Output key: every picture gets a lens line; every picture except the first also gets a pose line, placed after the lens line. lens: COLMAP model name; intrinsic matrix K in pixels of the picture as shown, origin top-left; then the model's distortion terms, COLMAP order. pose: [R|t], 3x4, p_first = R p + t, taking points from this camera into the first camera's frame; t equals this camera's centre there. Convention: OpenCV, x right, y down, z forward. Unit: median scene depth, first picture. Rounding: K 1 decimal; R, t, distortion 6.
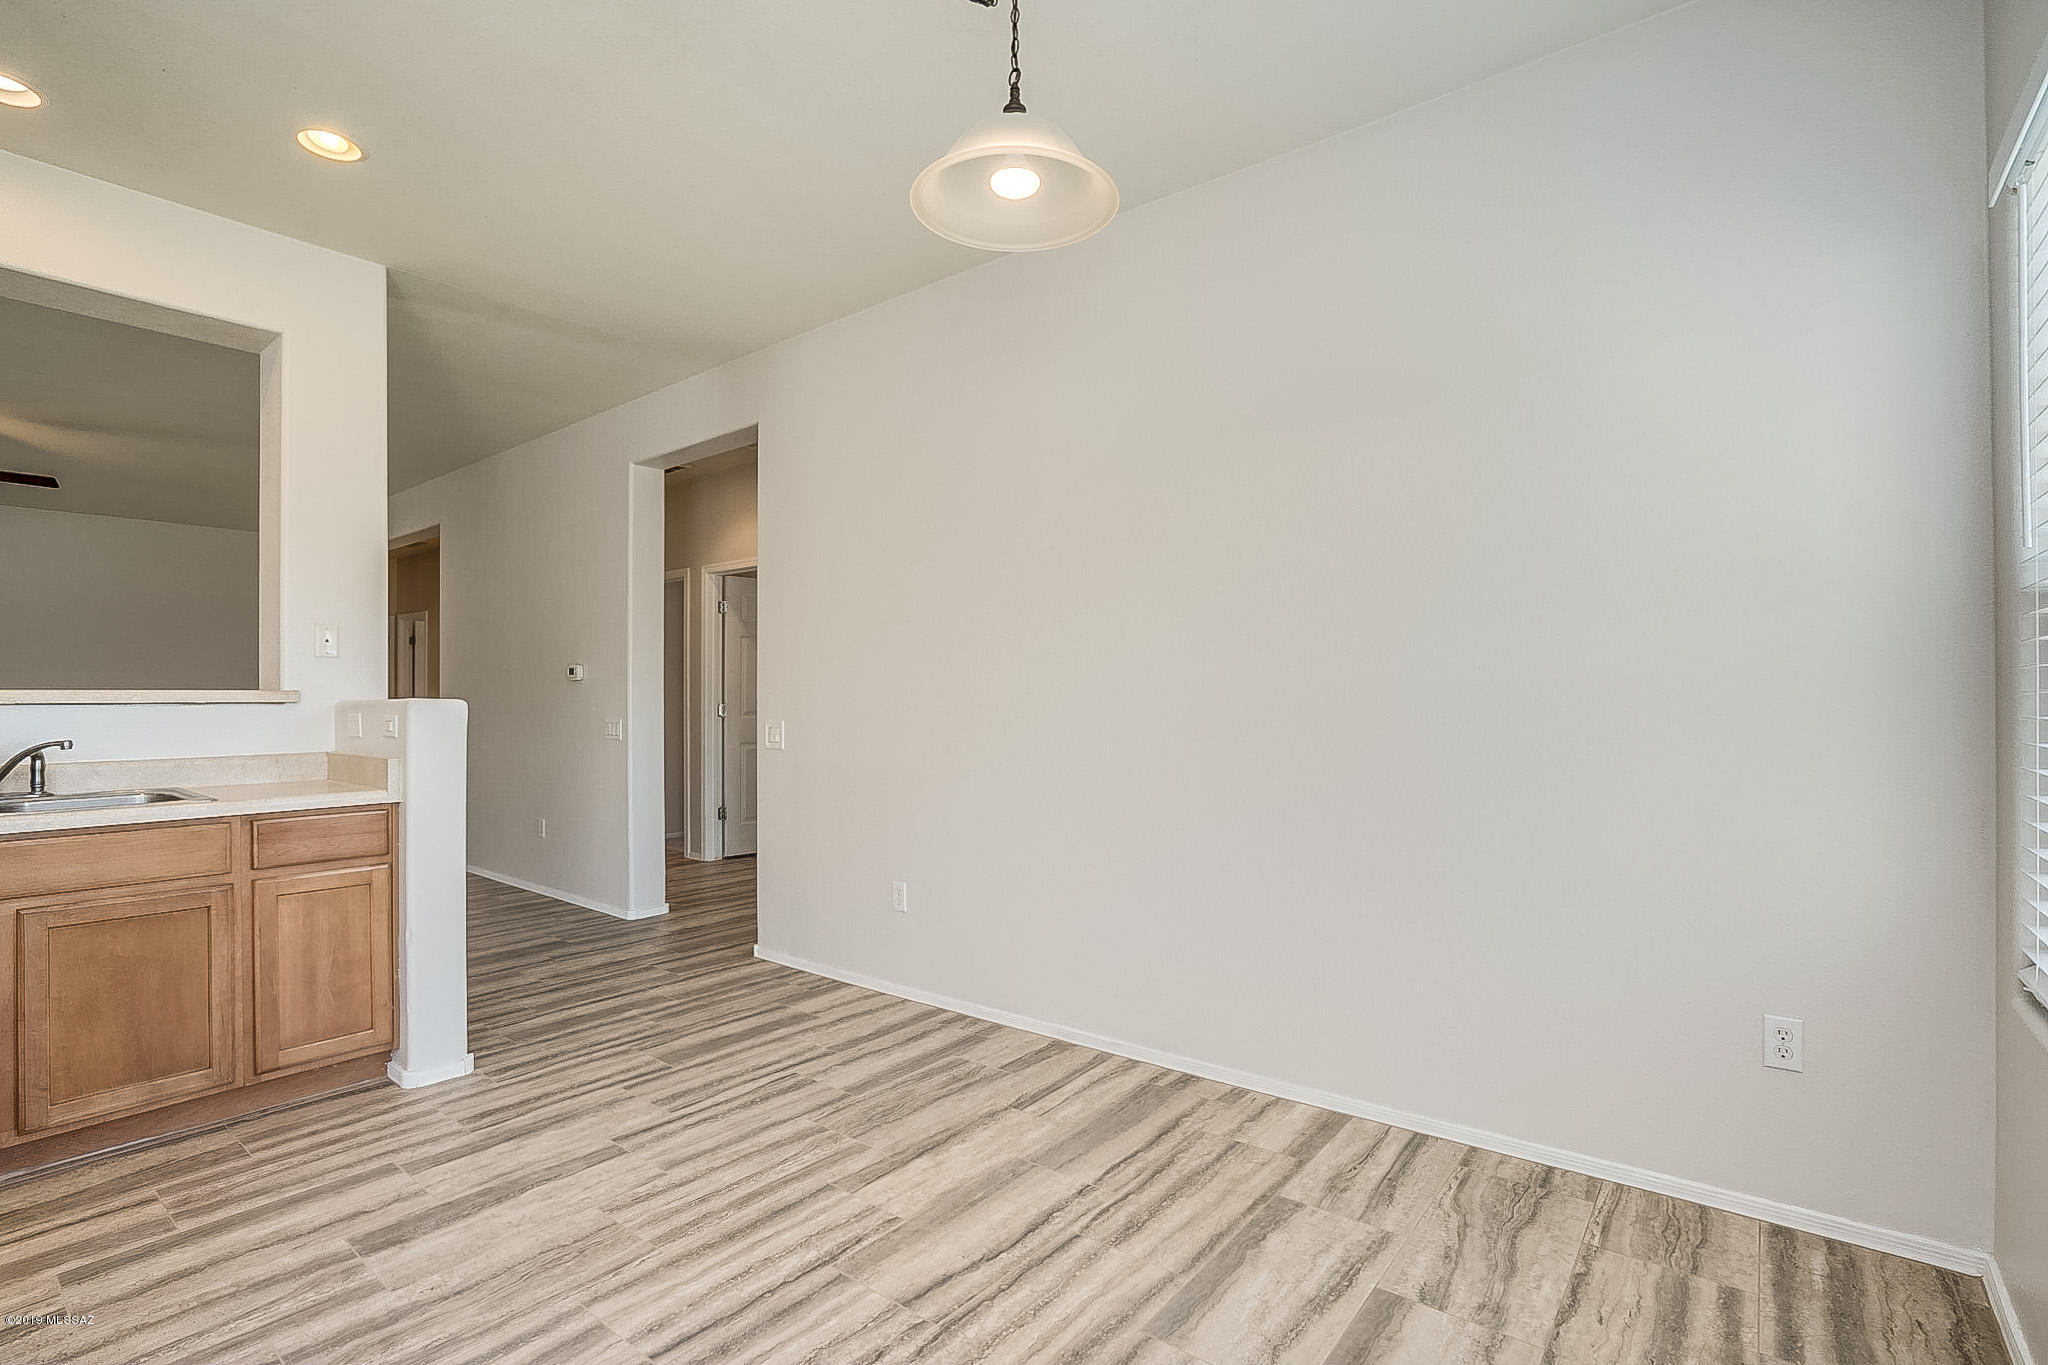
lens RADIAL K [[956.6, 0, 1033.3], [0, 956.6, 699.8], [0, 0, 1]] dist [-0.042636, 0.017434]
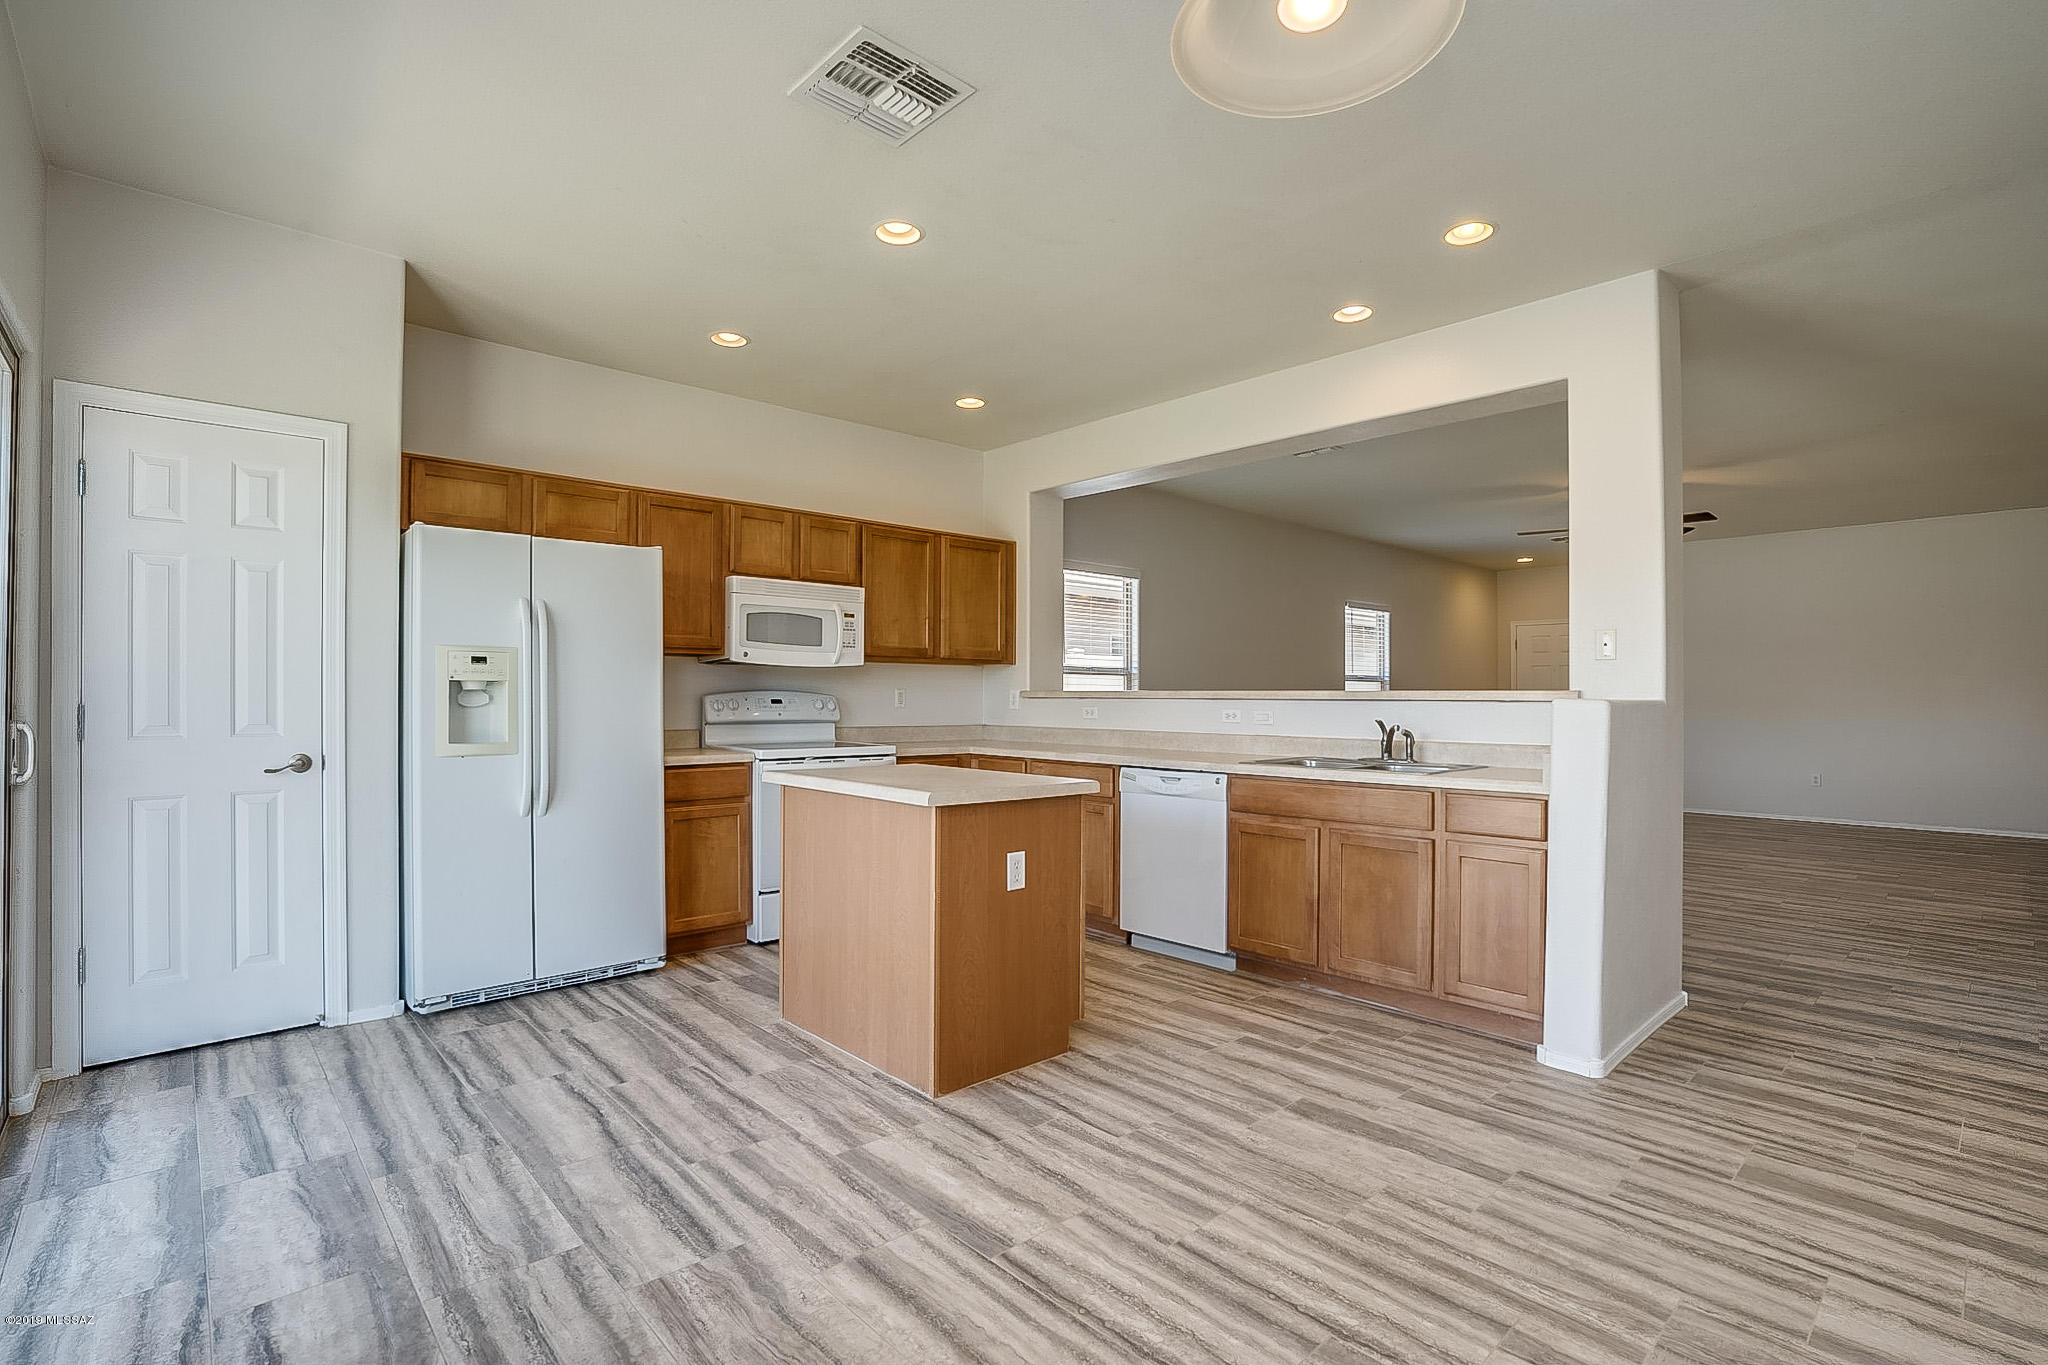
lens RADIAL K [[956.6, 0, 1033.3], [0, 956.6, 699.8], [0, 0, 1]] dist [-0.042636, 0.017434]
pose [[-0.154845, 0.004080, -0.987930, 0.500177], [-0.005122, 0.999975, 0.004932, -0.002085], [0.987925, 0.005824, -0.154820, 0.609521]]
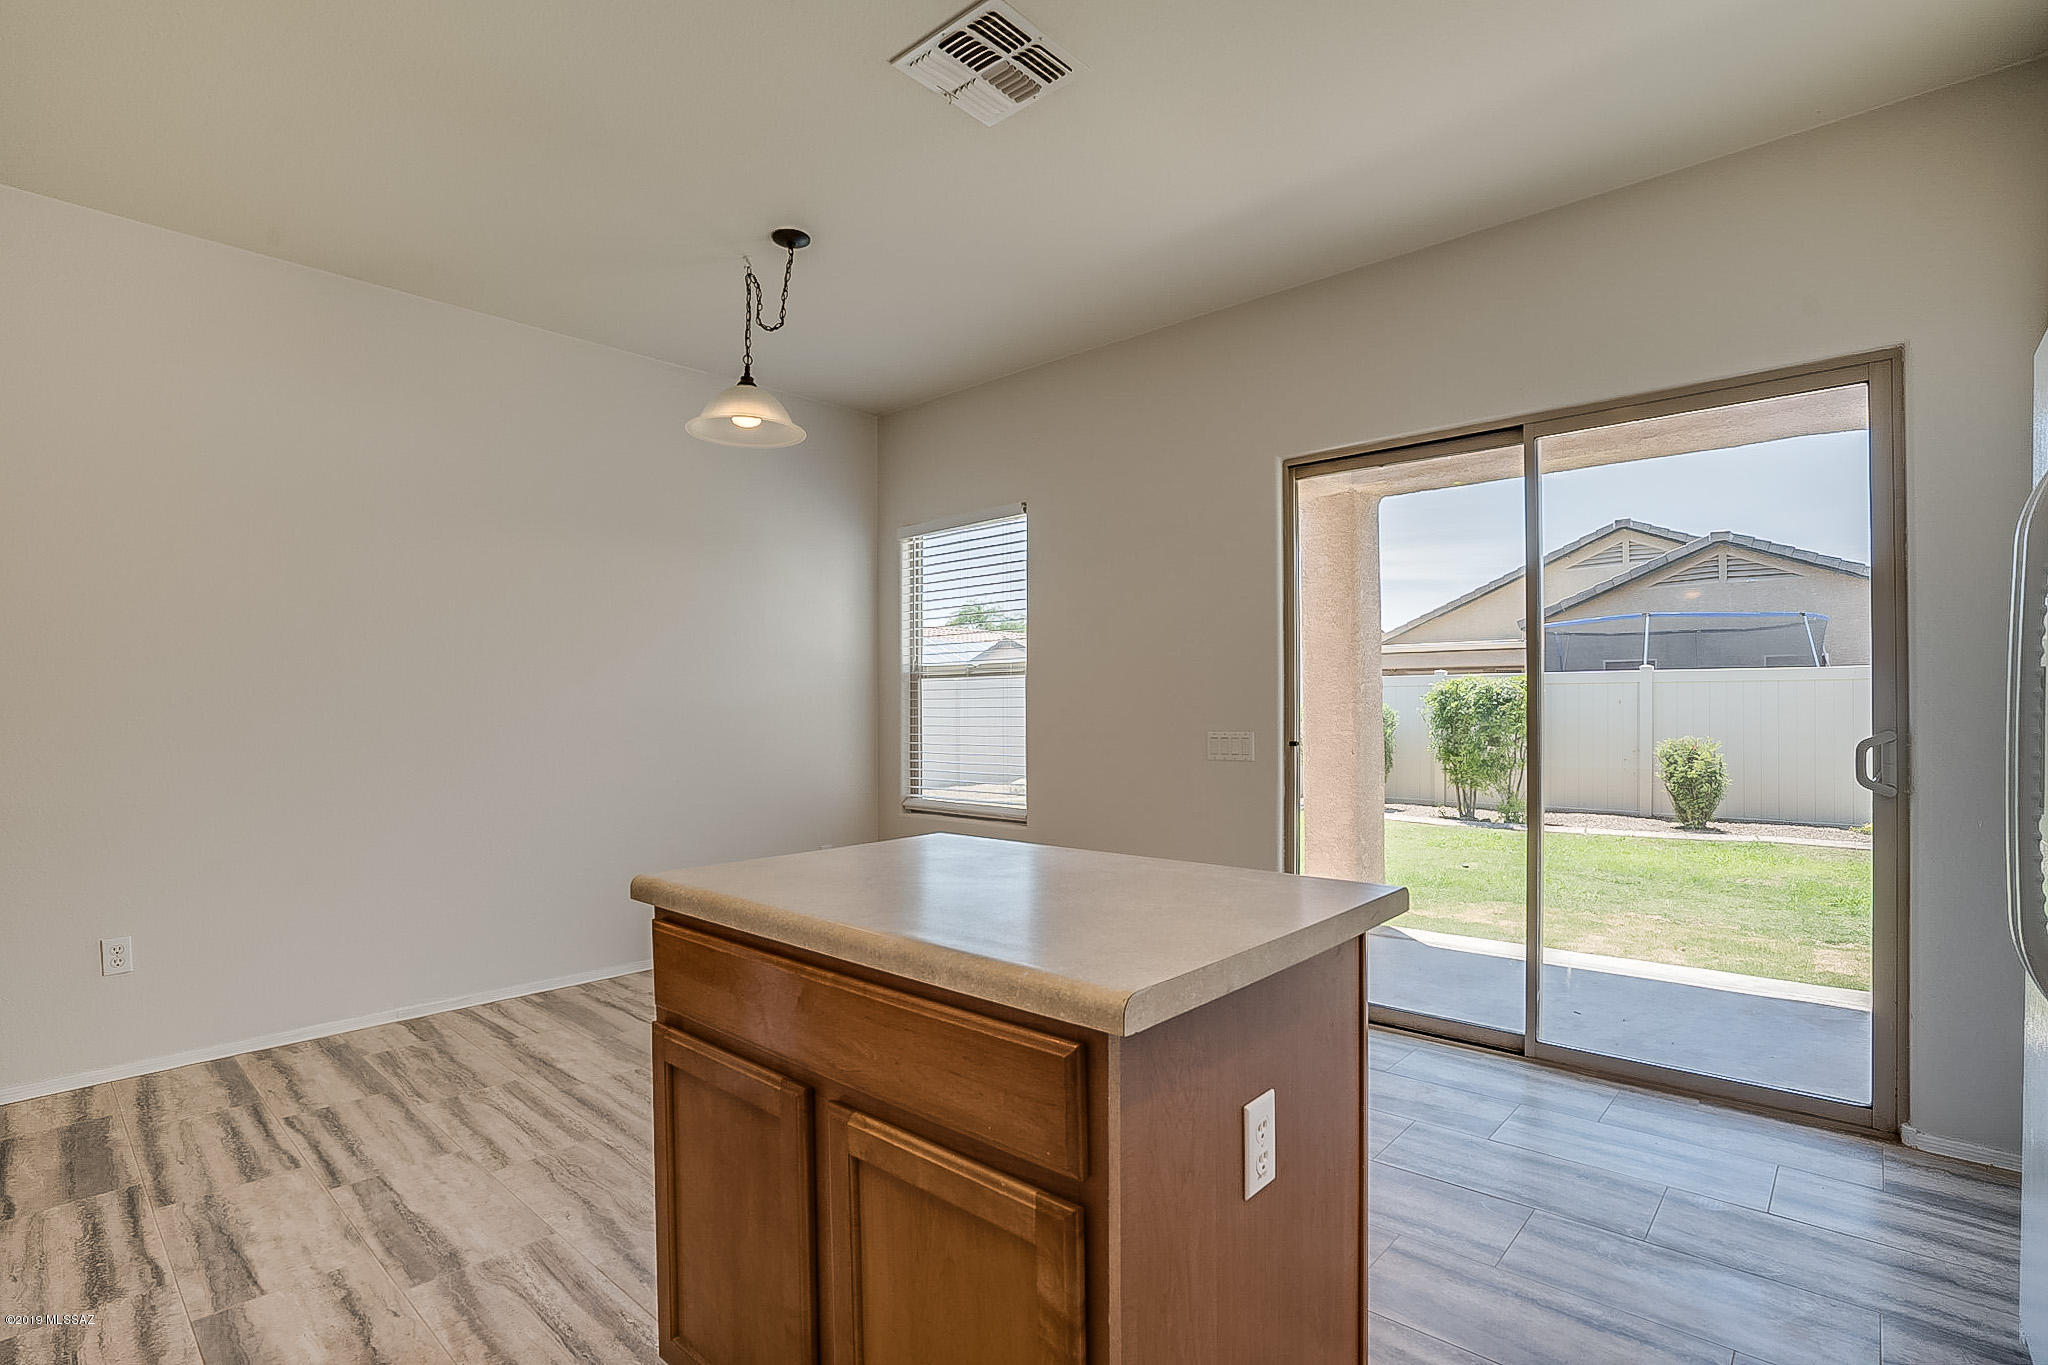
lens RADIAL K [[956.6, 0, 1033.3], [0, 956.6, 699.8], [0, 0, 1]] dist [-0.042636, 0.017434]
pose [[0.067661, 0.011577, 0.997641, -1.207642], [0.007314, 0.999900, -0.012099, 0.004636], [-0.997682, 0.008116, 0.067569, 0.229703]]
